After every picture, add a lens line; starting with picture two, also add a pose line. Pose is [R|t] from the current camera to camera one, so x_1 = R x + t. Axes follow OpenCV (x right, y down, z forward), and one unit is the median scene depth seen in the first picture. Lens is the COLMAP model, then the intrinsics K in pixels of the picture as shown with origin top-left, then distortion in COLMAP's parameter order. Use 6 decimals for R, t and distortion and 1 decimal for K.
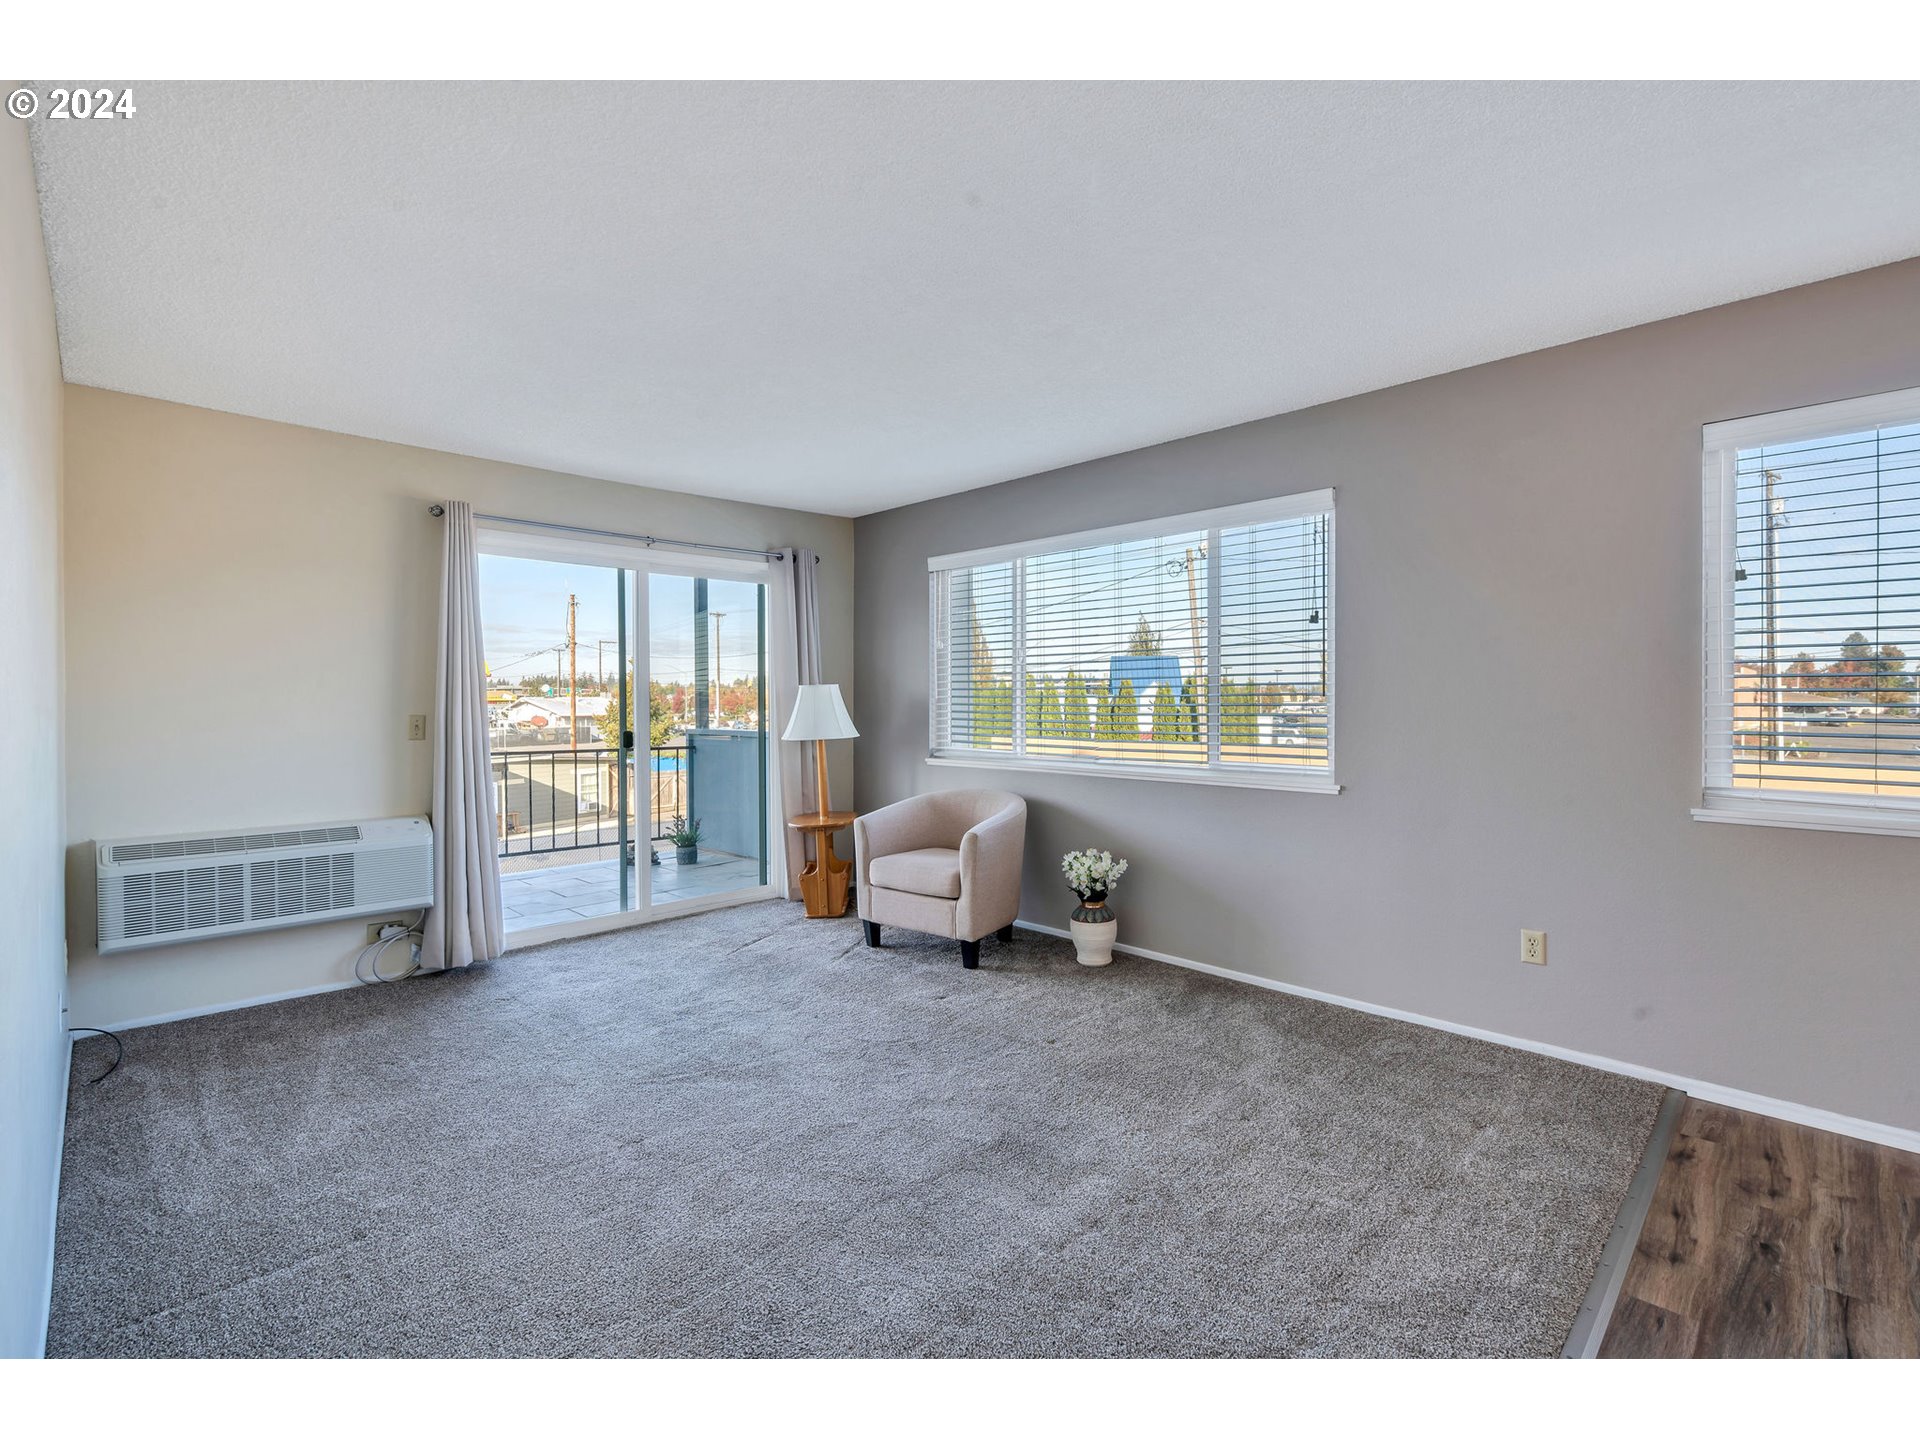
lens RADIAL K [[864.5, 0, 962.9], [0, 864.5, 711.8], [0, 0, 1]] dist [-0.012115, -0.000297]
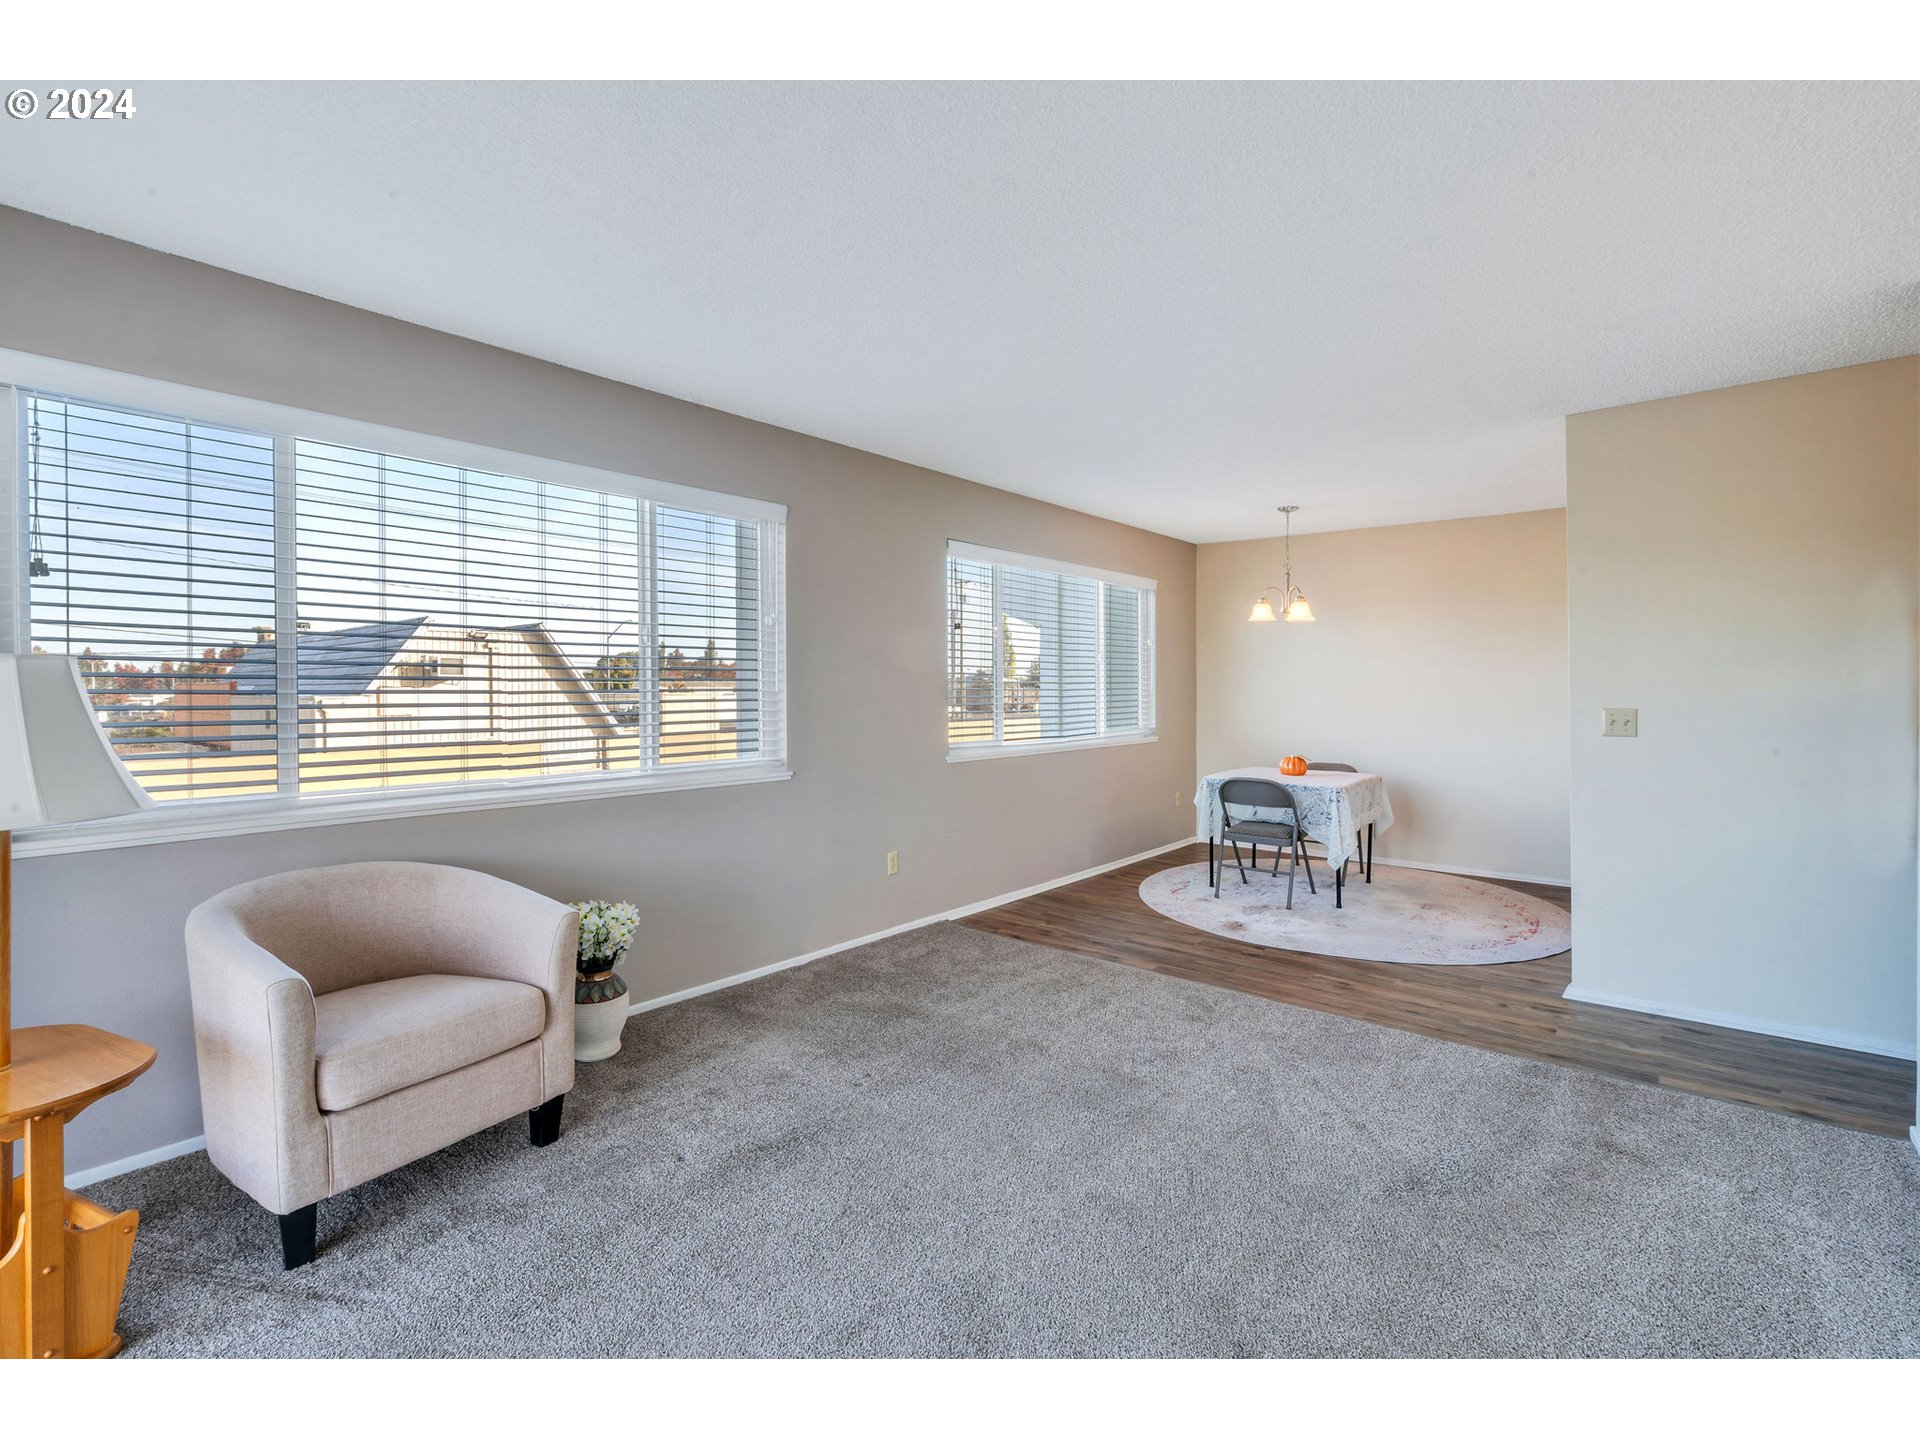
lens RADIAL K [[864.5, 0, 962.4], [0, 864.5, 689.2], [0, 0, 1]] dist [-0.012115, -0.000297]
pose [[-0.081292, 0.005874, 0.996673, -0.677453], [0.028883, 0.999577, -0.003536, -0.011203], [-0.996272, 0.028500, -0.081428, 0.823548]]
